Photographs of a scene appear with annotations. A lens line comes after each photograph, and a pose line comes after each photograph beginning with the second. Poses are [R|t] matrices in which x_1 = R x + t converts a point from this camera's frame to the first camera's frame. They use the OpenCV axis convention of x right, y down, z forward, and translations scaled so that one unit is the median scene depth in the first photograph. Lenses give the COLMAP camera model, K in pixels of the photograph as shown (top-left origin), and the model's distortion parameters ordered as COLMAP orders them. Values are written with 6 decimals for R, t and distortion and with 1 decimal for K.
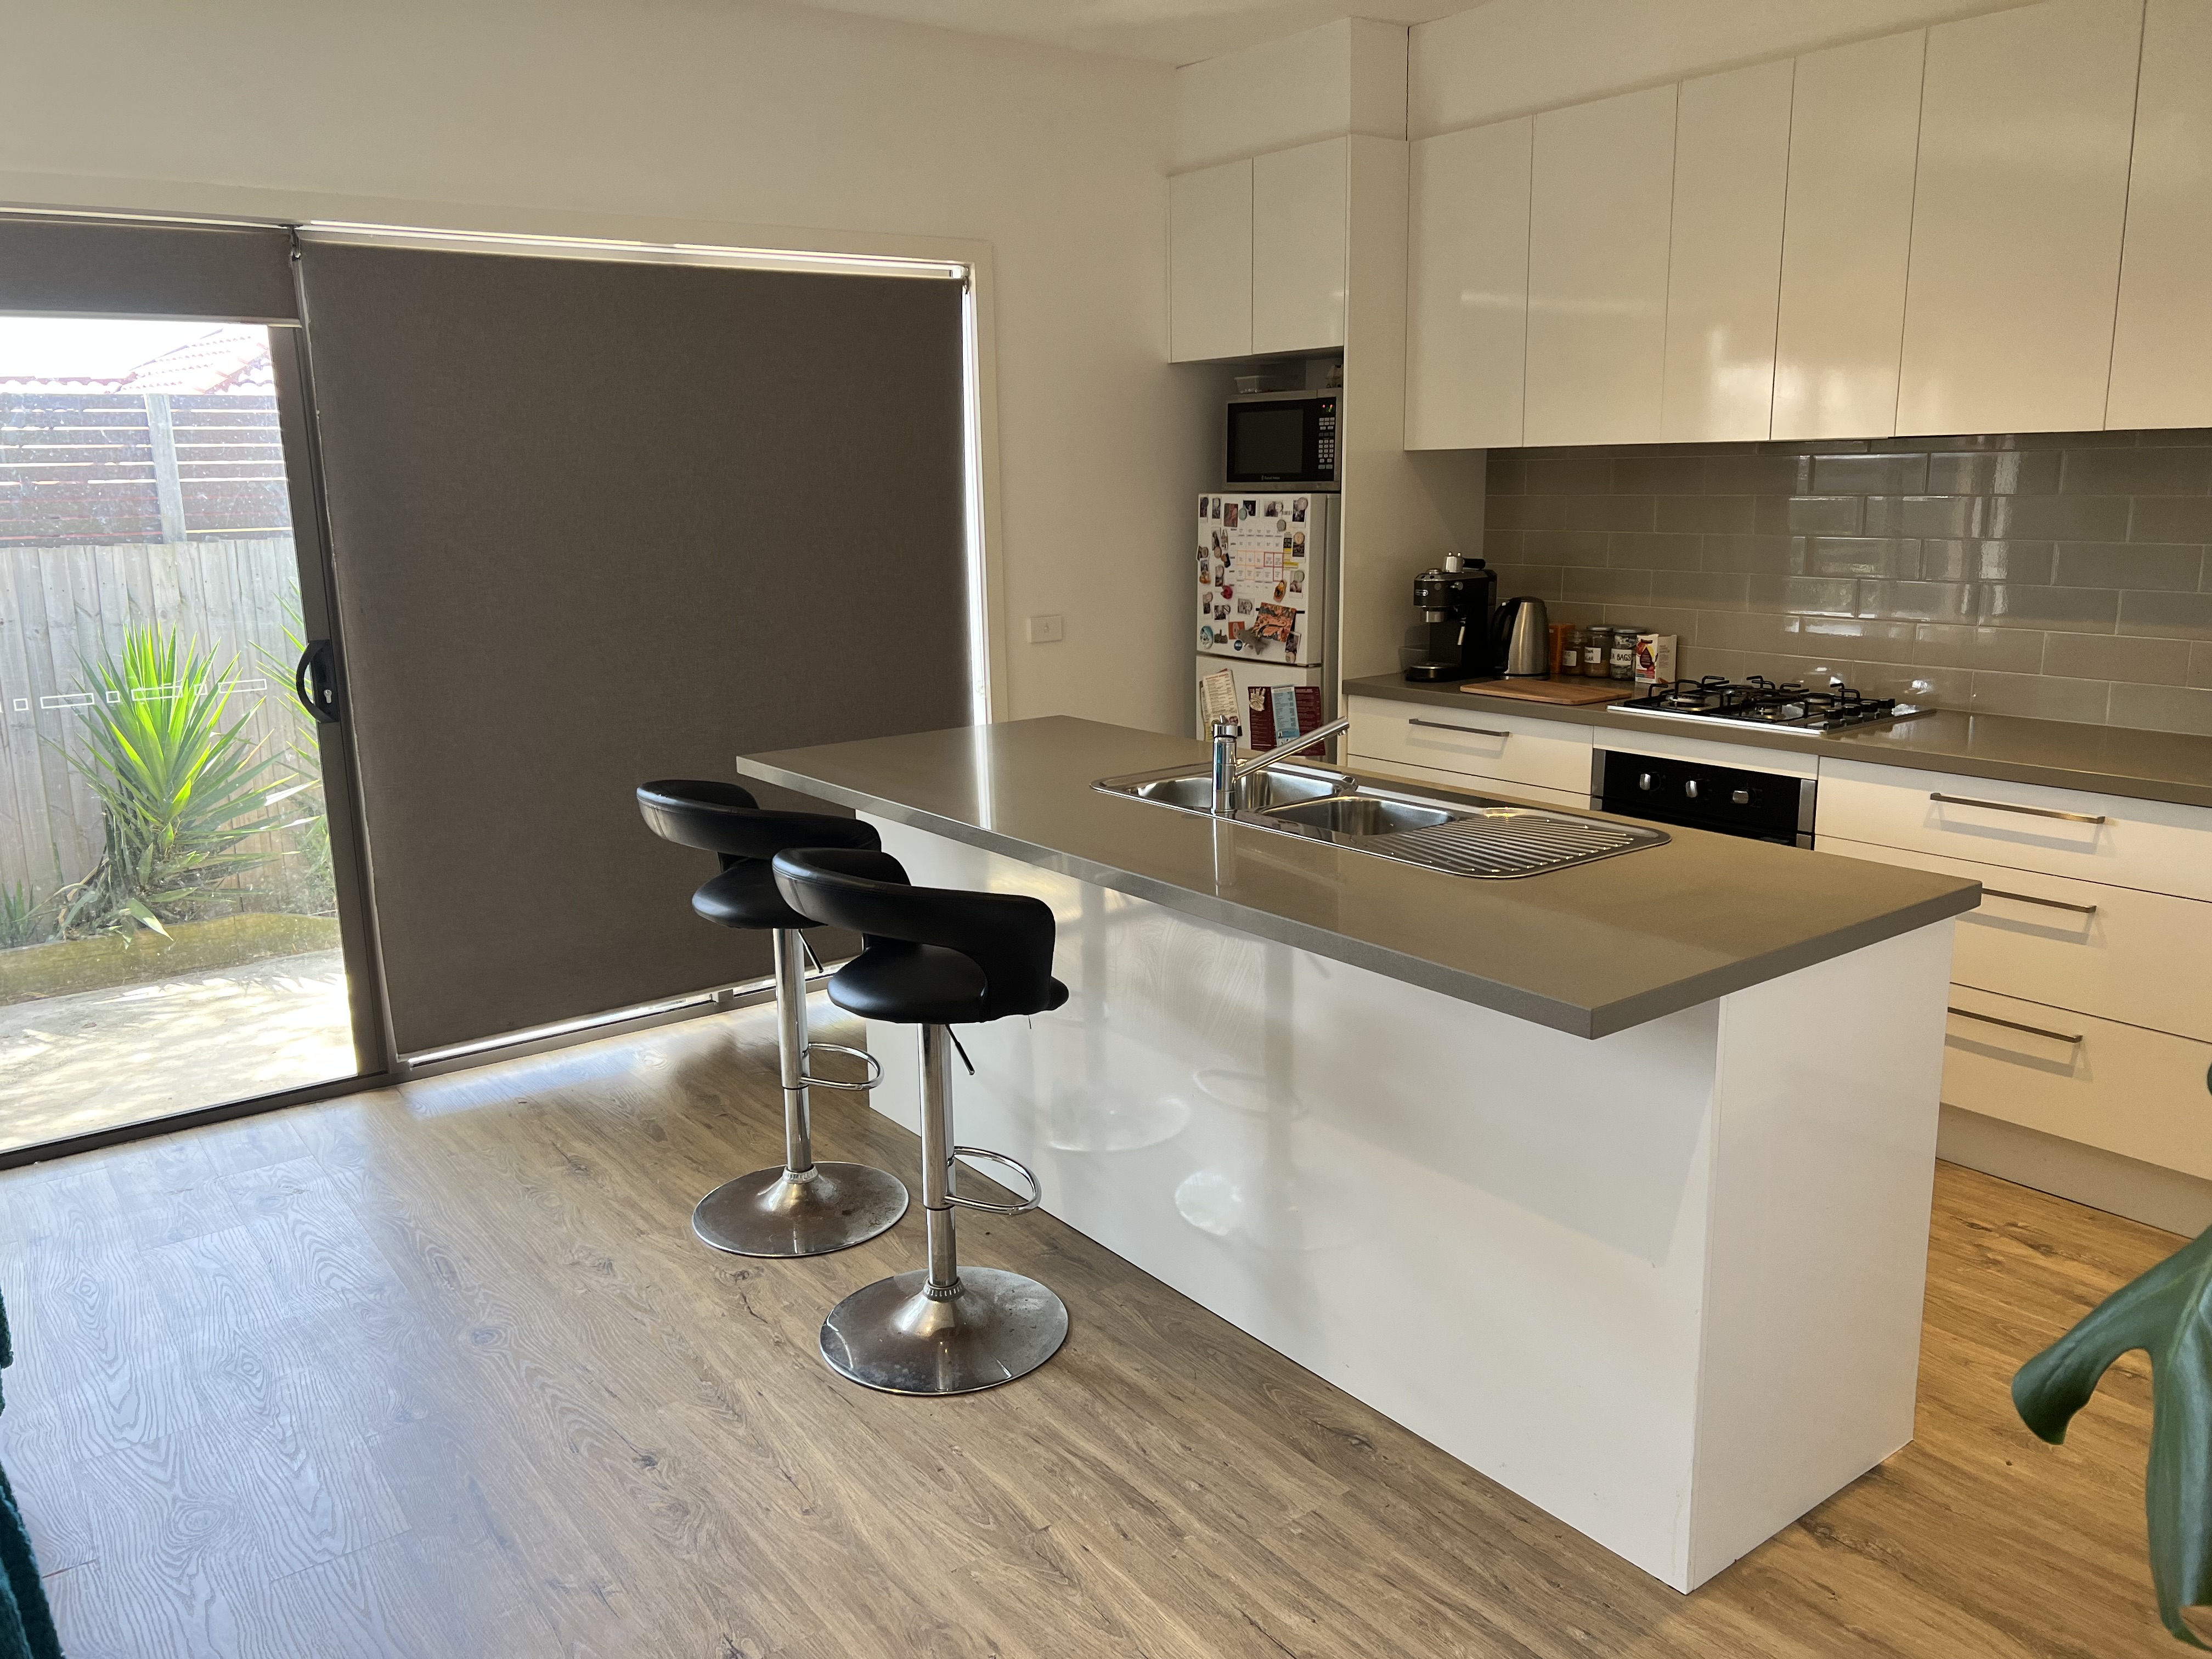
lens RADIAL K [[1666.4, 0, 1110.6], [0, 1666.4, 837.9], [0, 0, 1]] dist [0.040456, -0.048775]
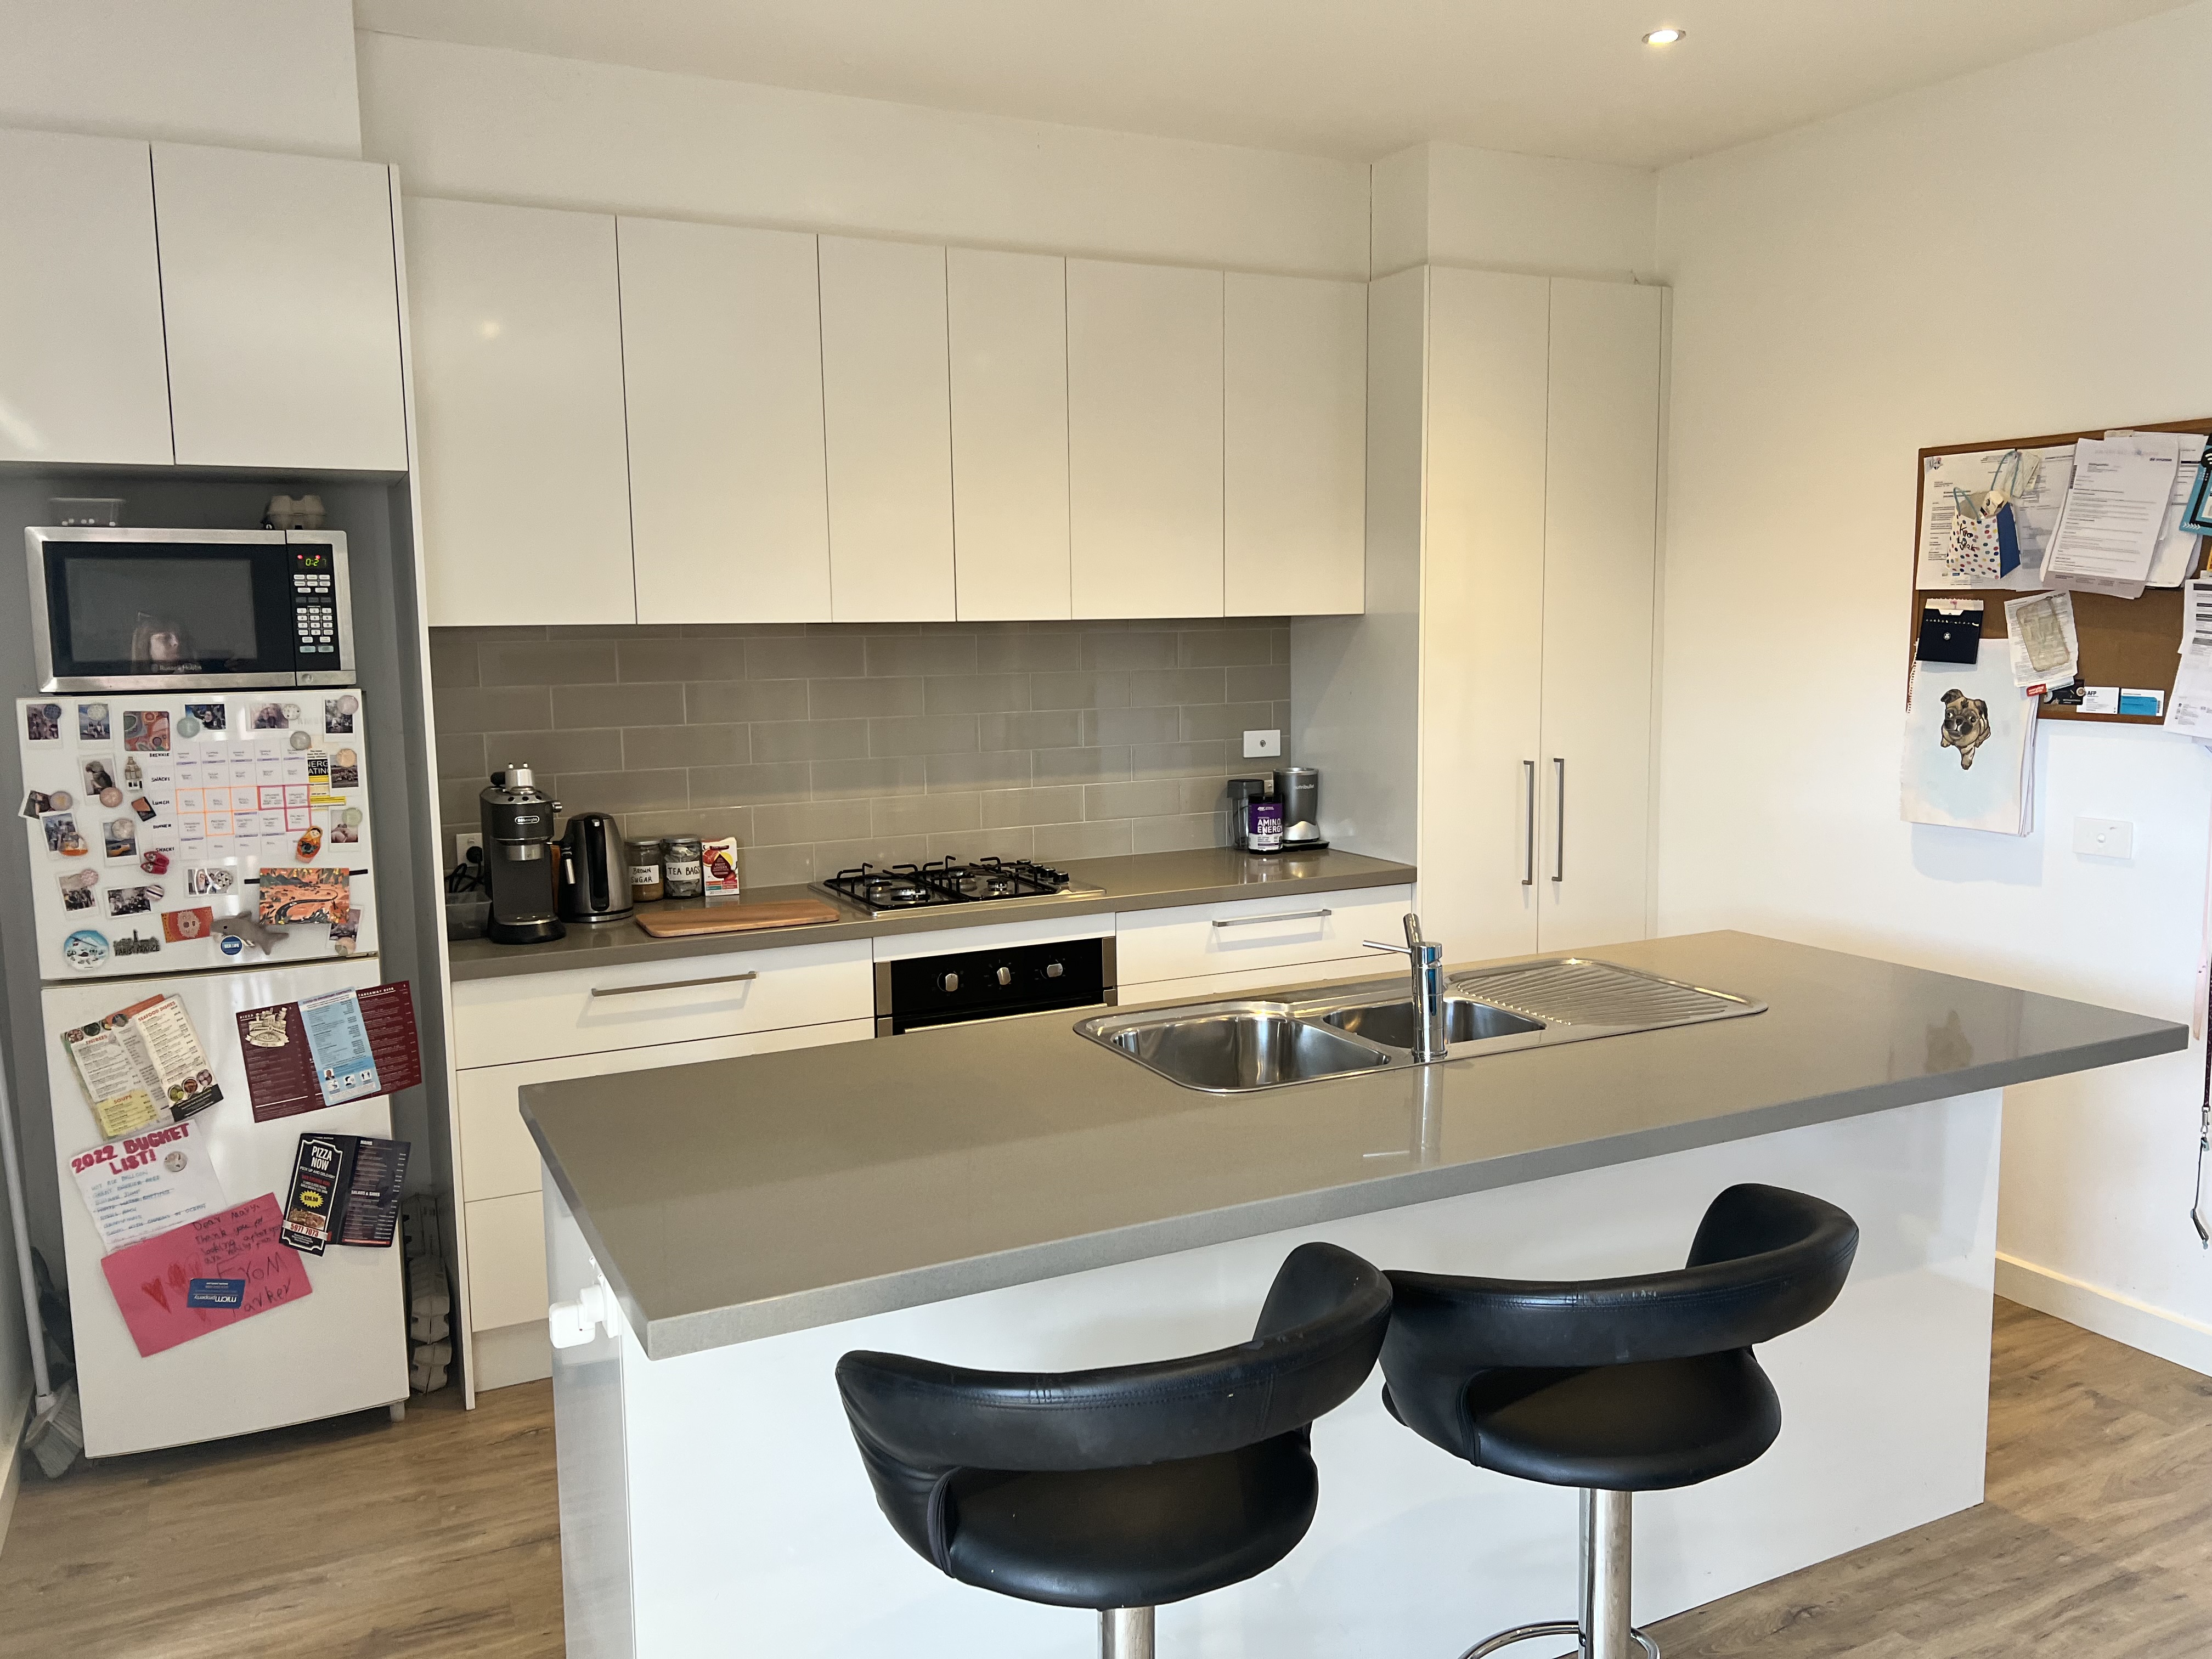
lens RADIAL K [[1666.4, 0, 1104.3], [0, 1666.4, 813.8], [0, 0, 1]] dist [0.040456, -0.048775]
pose [[0.187625, -0.091943, 0.977928, -0.454721], [0.228765, 0.972321, 0.047525, -0.122662], [-0.955229, 0.214799, 0.203465, 0.596790]]
